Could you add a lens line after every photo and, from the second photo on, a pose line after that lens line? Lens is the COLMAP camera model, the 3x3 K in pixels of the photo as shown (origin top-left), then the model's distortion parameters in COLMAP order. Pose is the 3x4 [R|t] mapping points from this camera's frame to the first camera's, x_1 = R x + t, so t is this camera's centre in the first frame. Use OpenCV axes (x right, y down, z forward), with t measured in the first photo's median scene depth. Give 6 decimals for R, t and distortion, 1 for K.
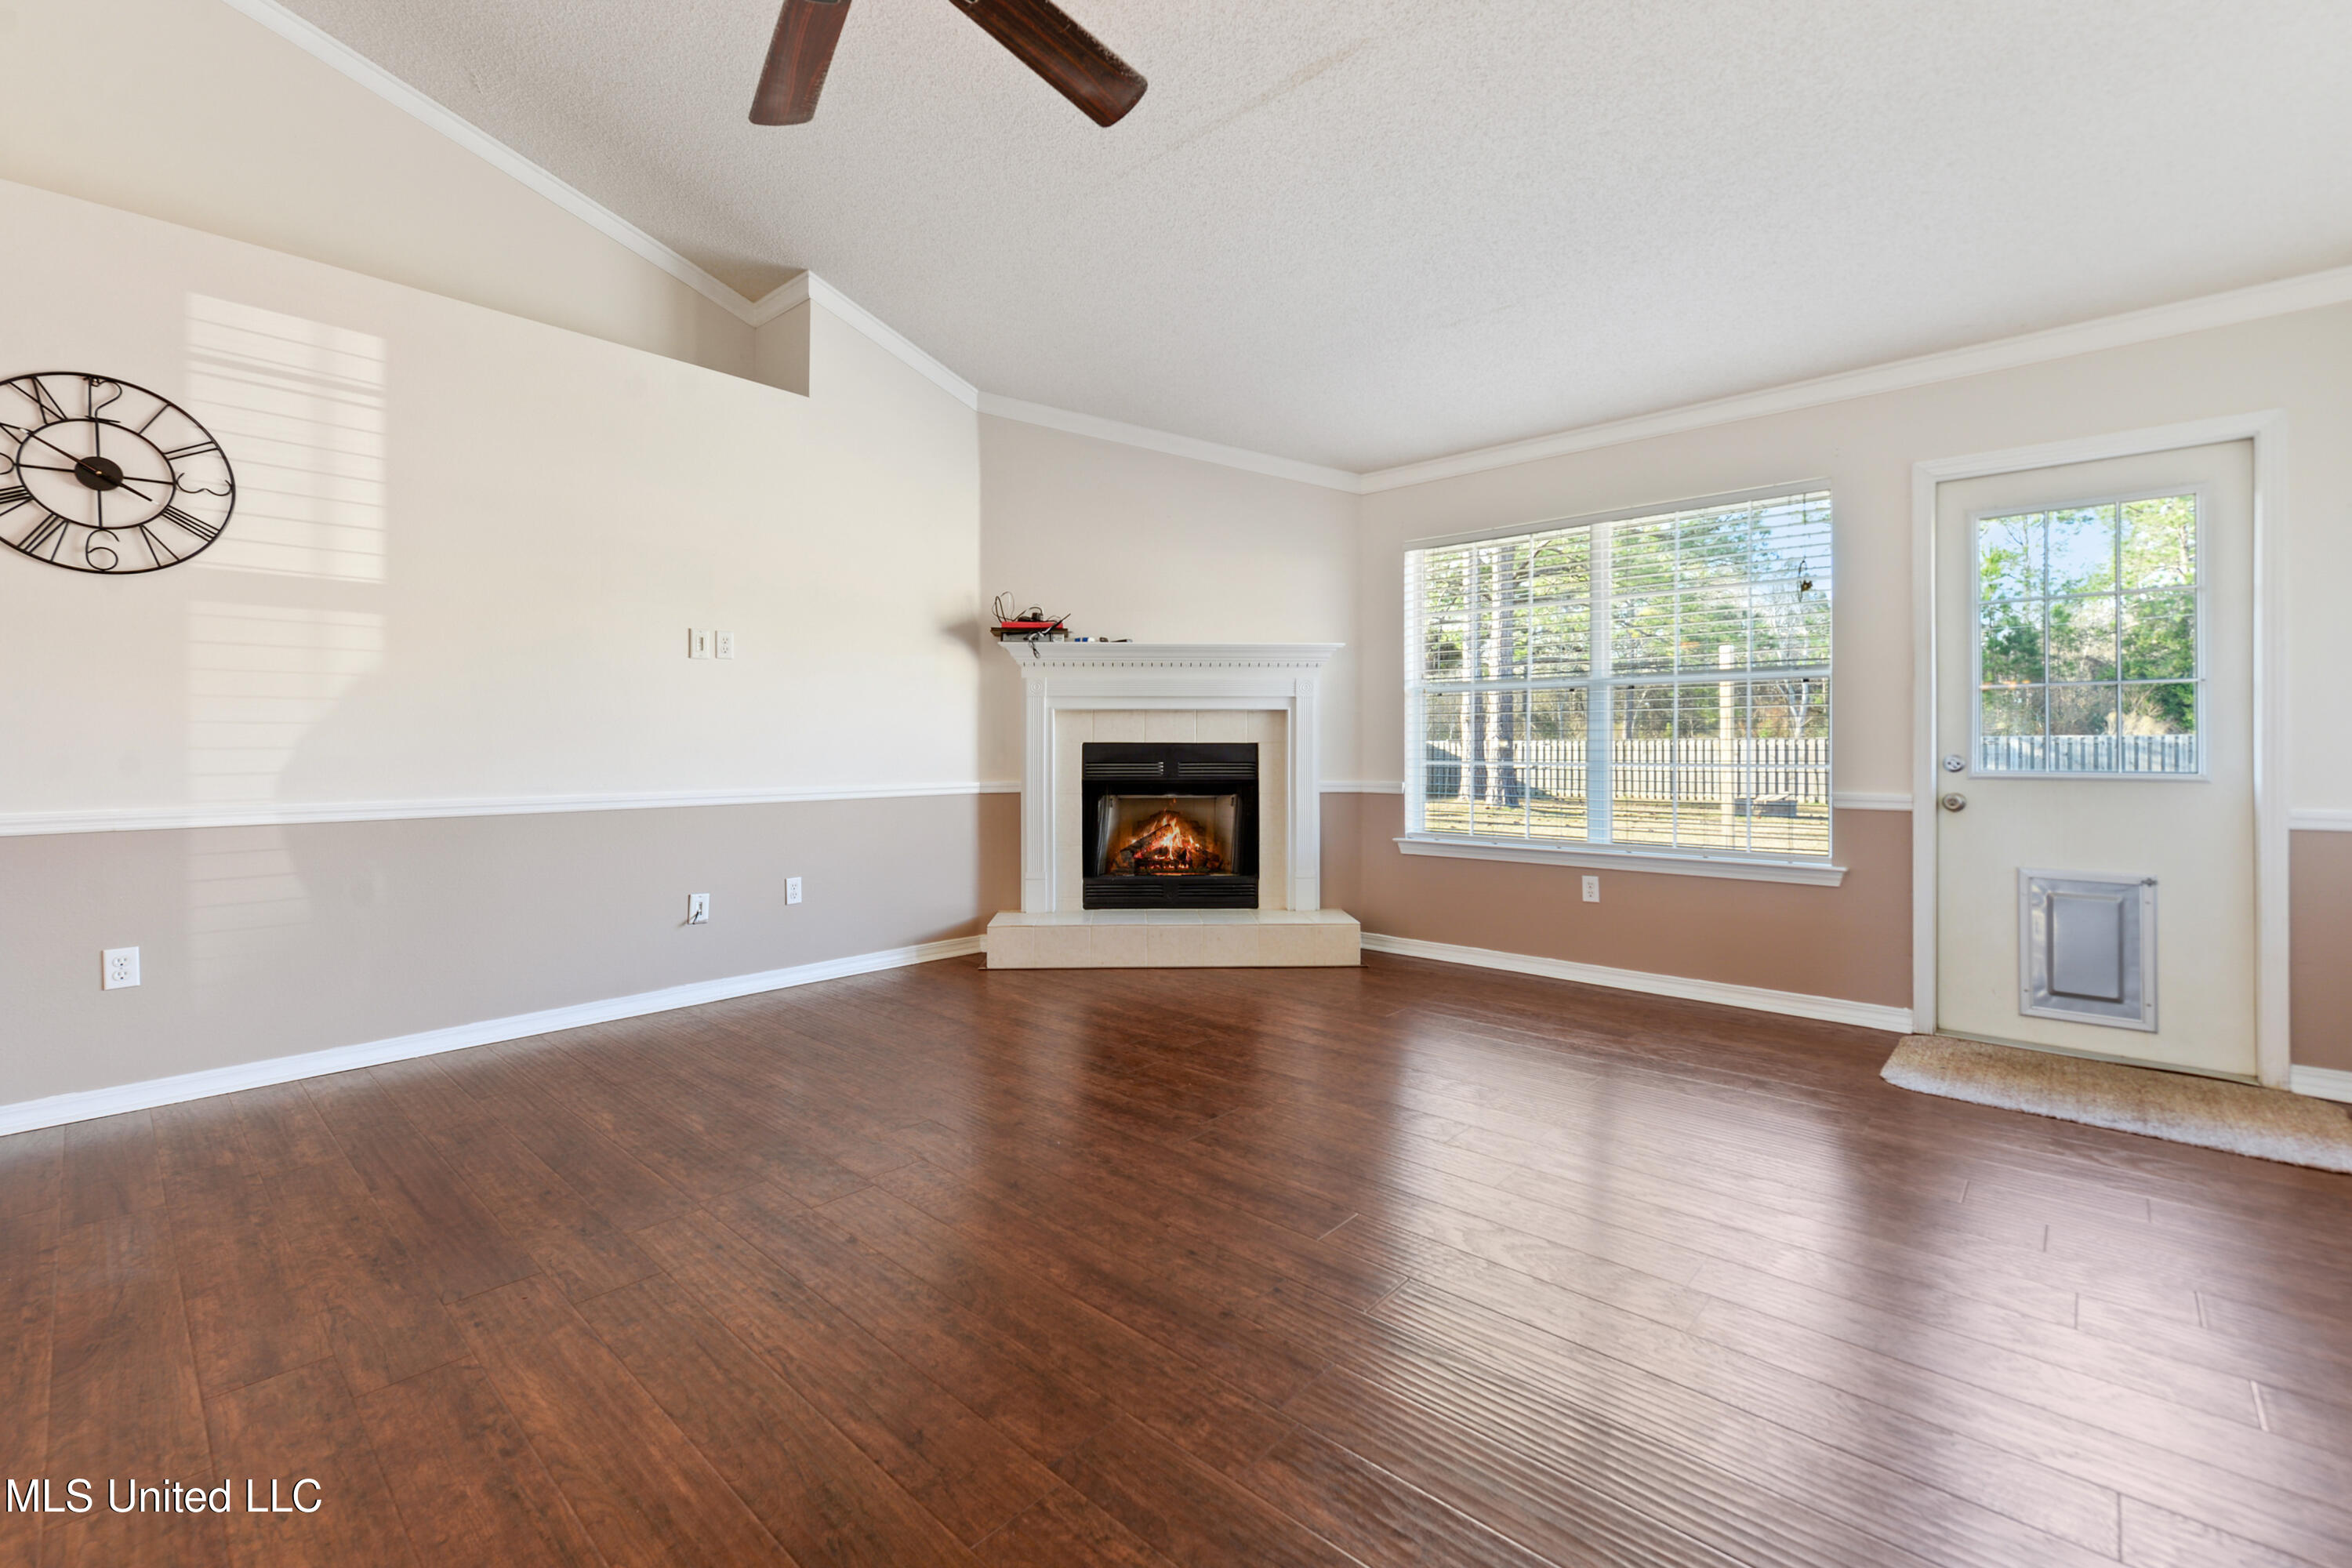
lens RADIAL K [[991.4, 0, 1160.0], [0, 991.4, 754.9], [0, 0, 1]] dist [-0.000135, -0.001149]
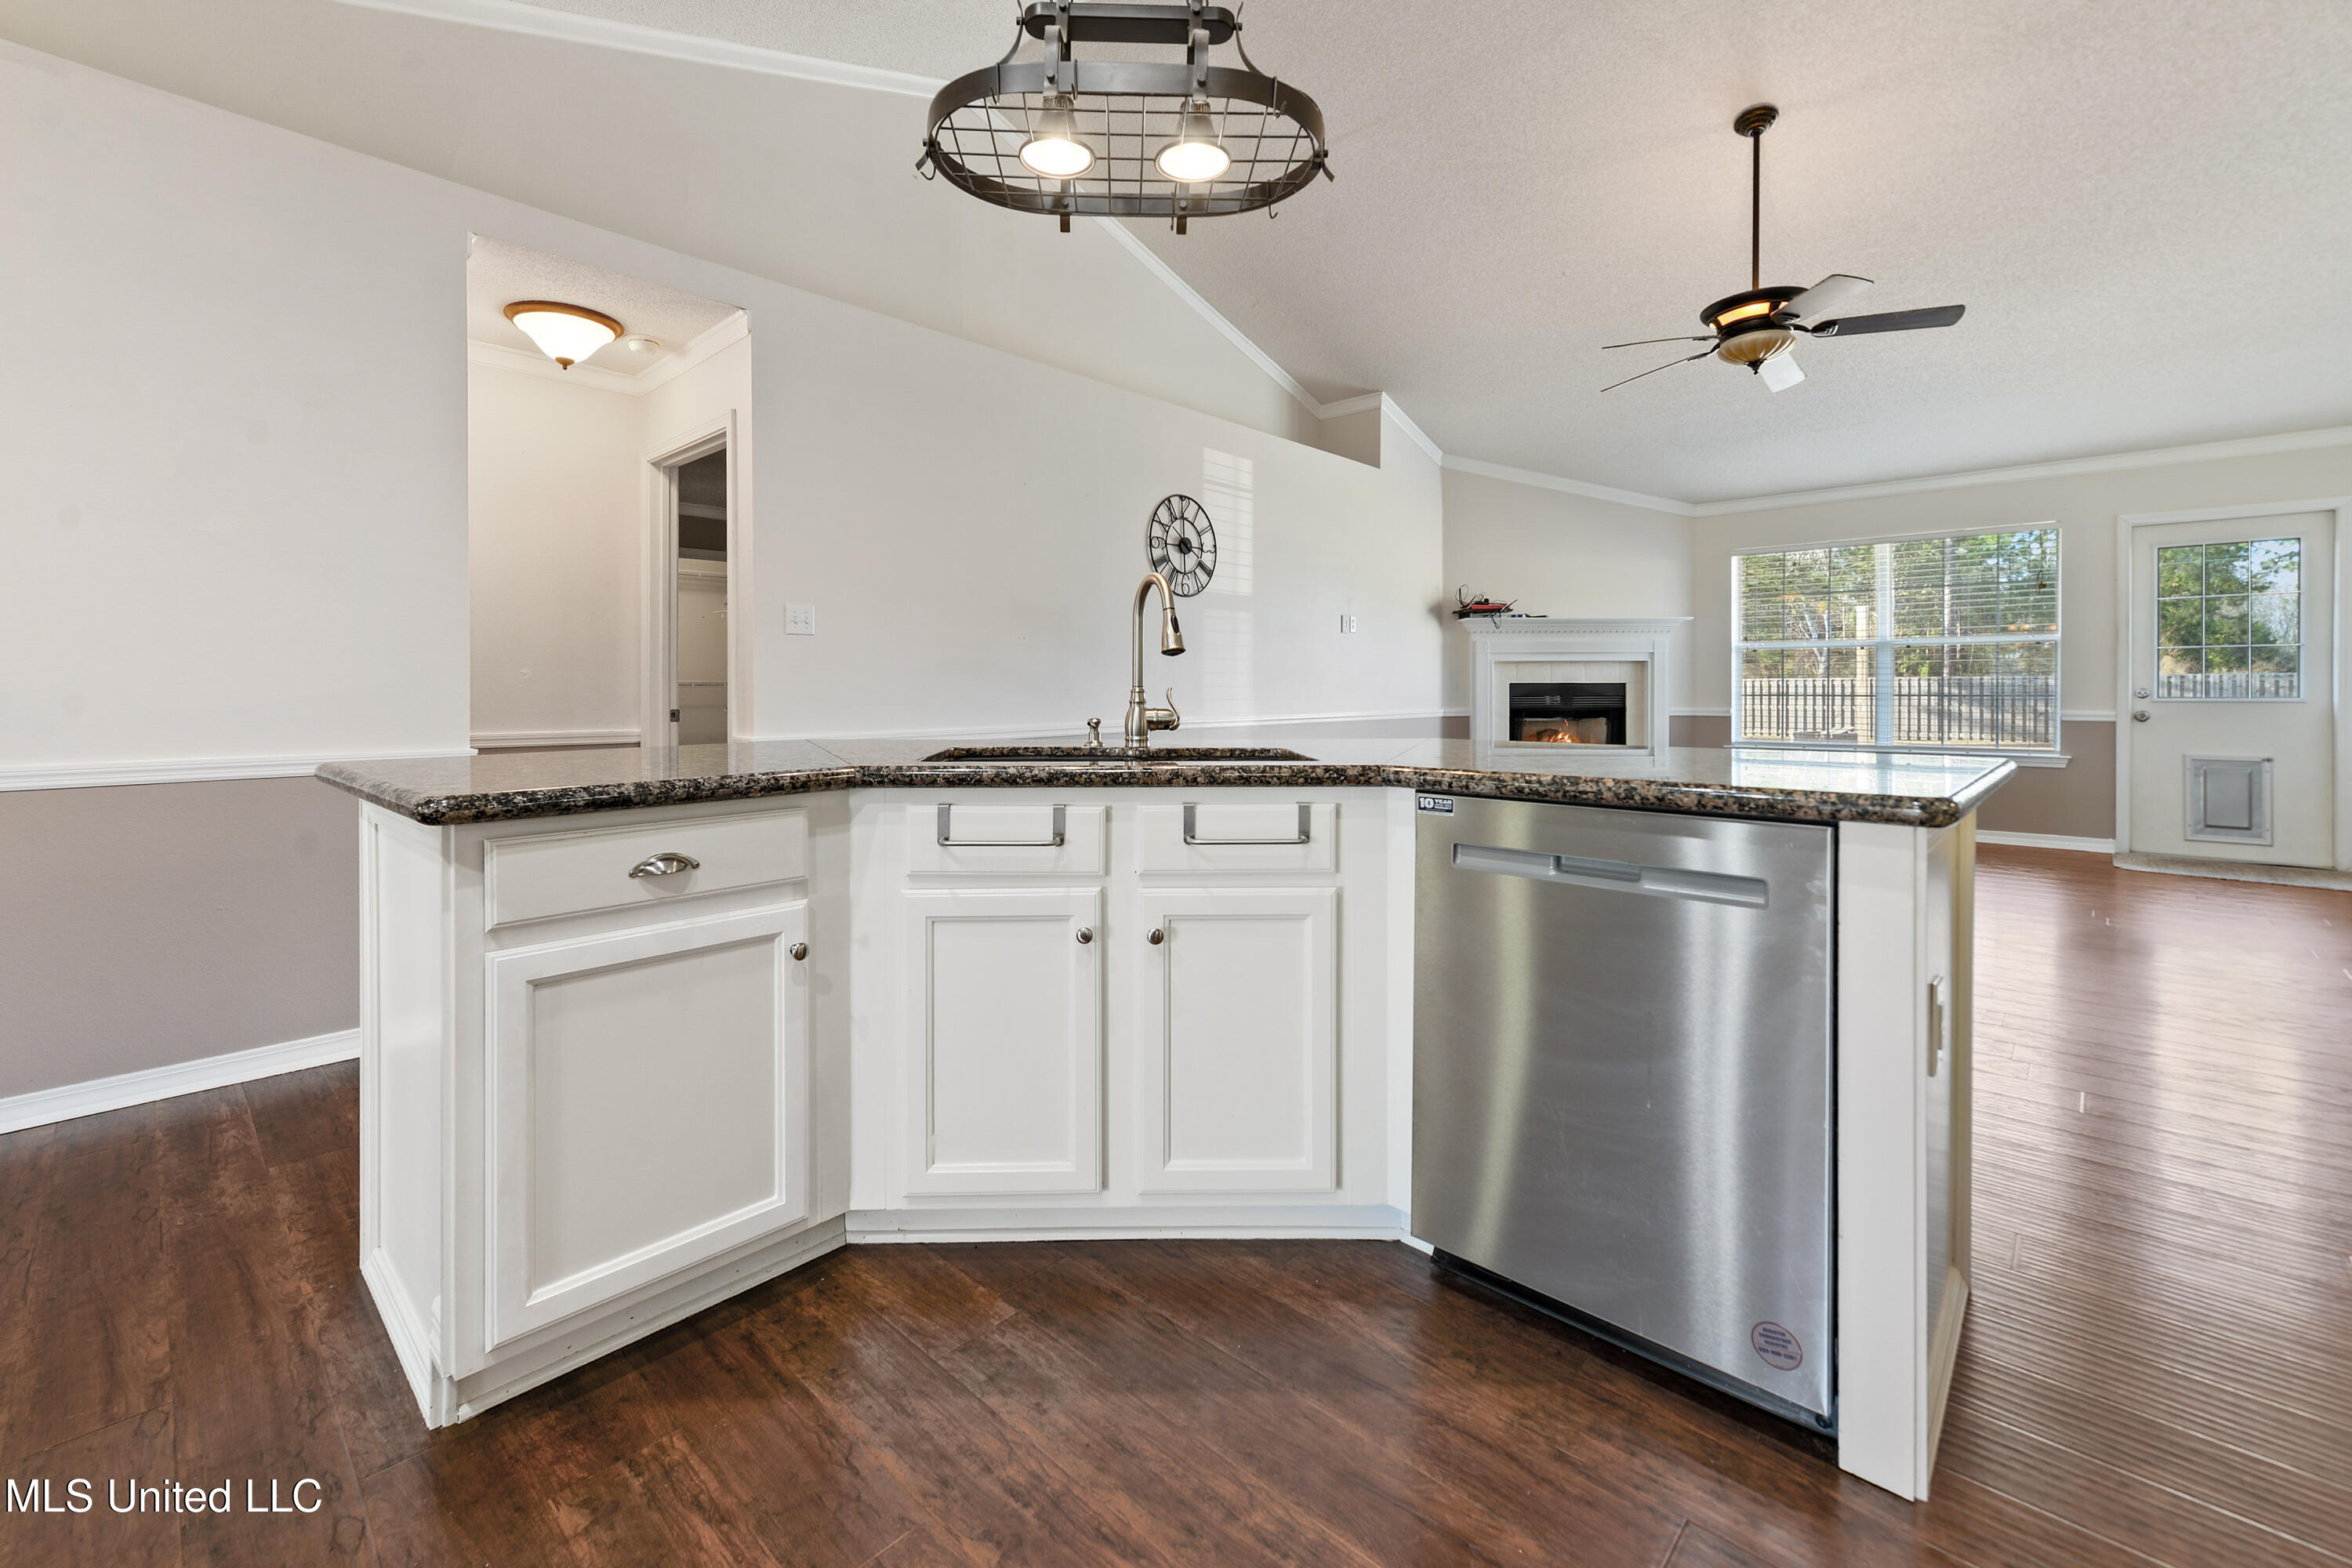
lens RADIAL K [[945.8, 0, 1122.6], [0, 945.8, 702.3], [0, 0, 1]] dist [-0.005256, -0.000861]
pose [[0.999085, -0.003257, -0.042637, -0.869307], [0.003436, 0.999986, 0.004123, 0.012321], [0.042623, -0.004266, 0.999082, -0.674257]]
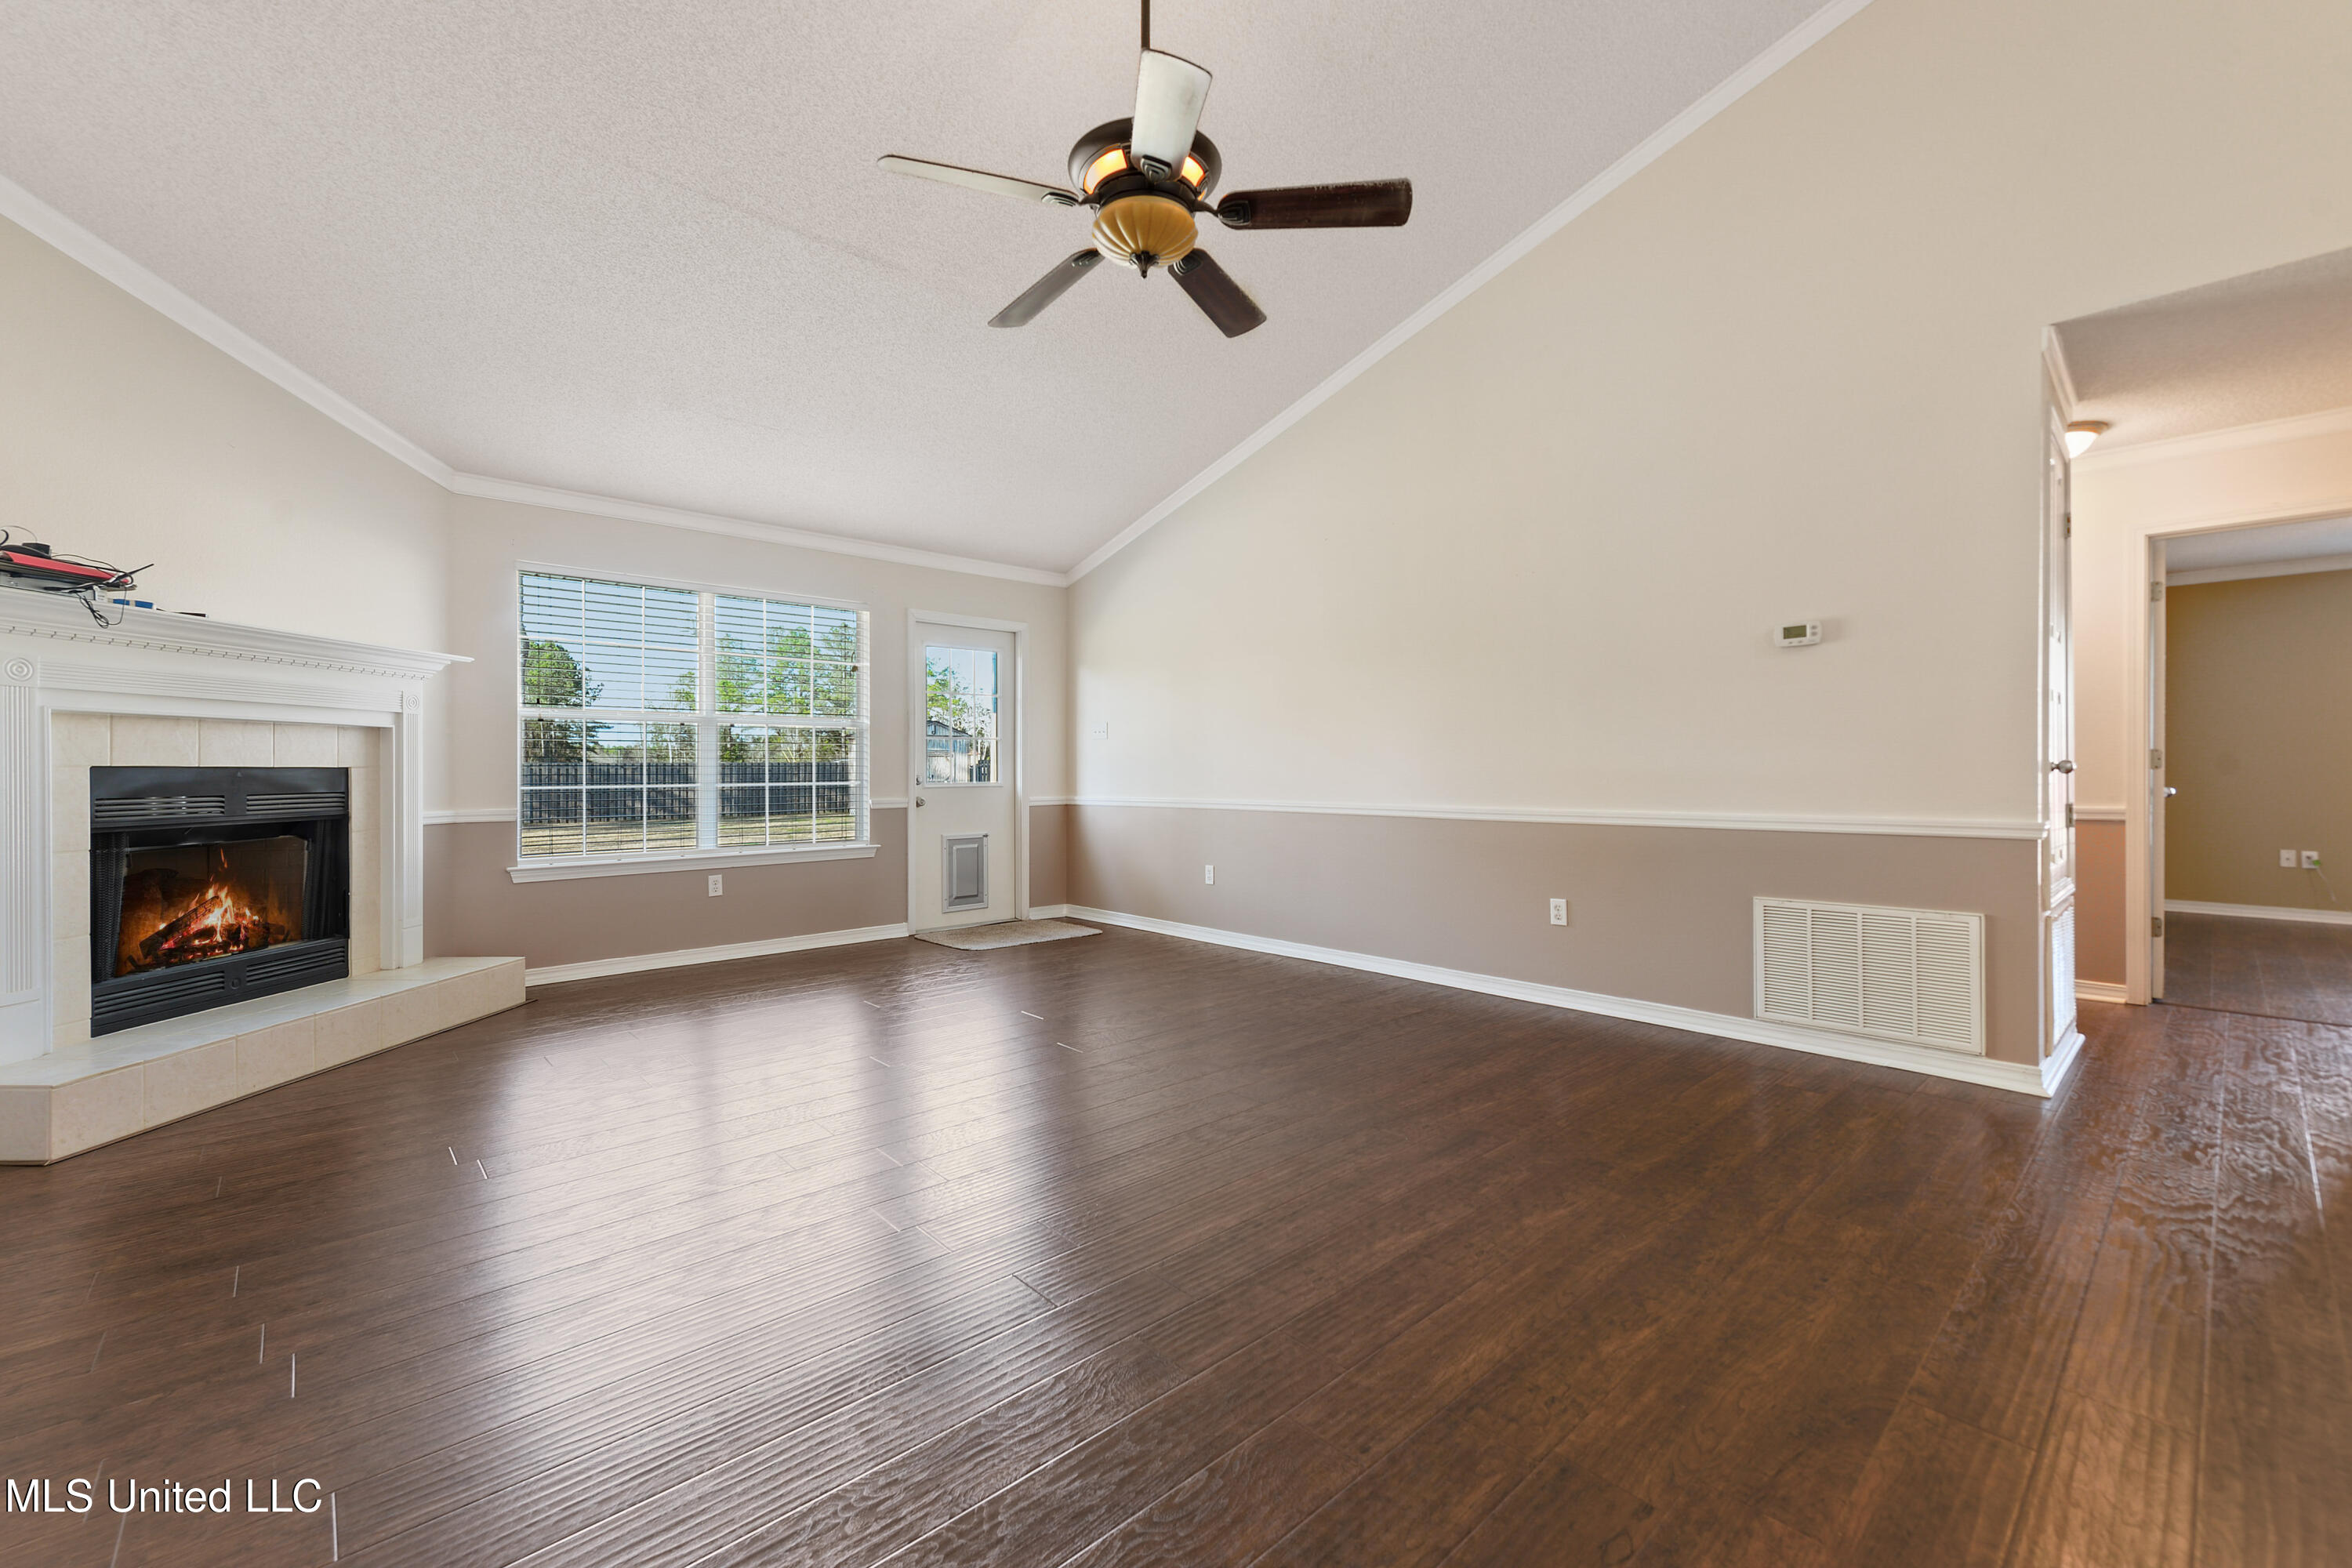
lens RADIAL K [[945.8, 0, 1179.8], [0, 945.8, 763.8], [0, 0, 1]] dist [-0.005256, -0.000861]
pose [[0.074222, 0.006695, 0.997219, -0.864349], [0.012916, 0.999887, -0.007675, -0.001512], [-0.997158, 0.013450, 0.074127, 0.407407]]
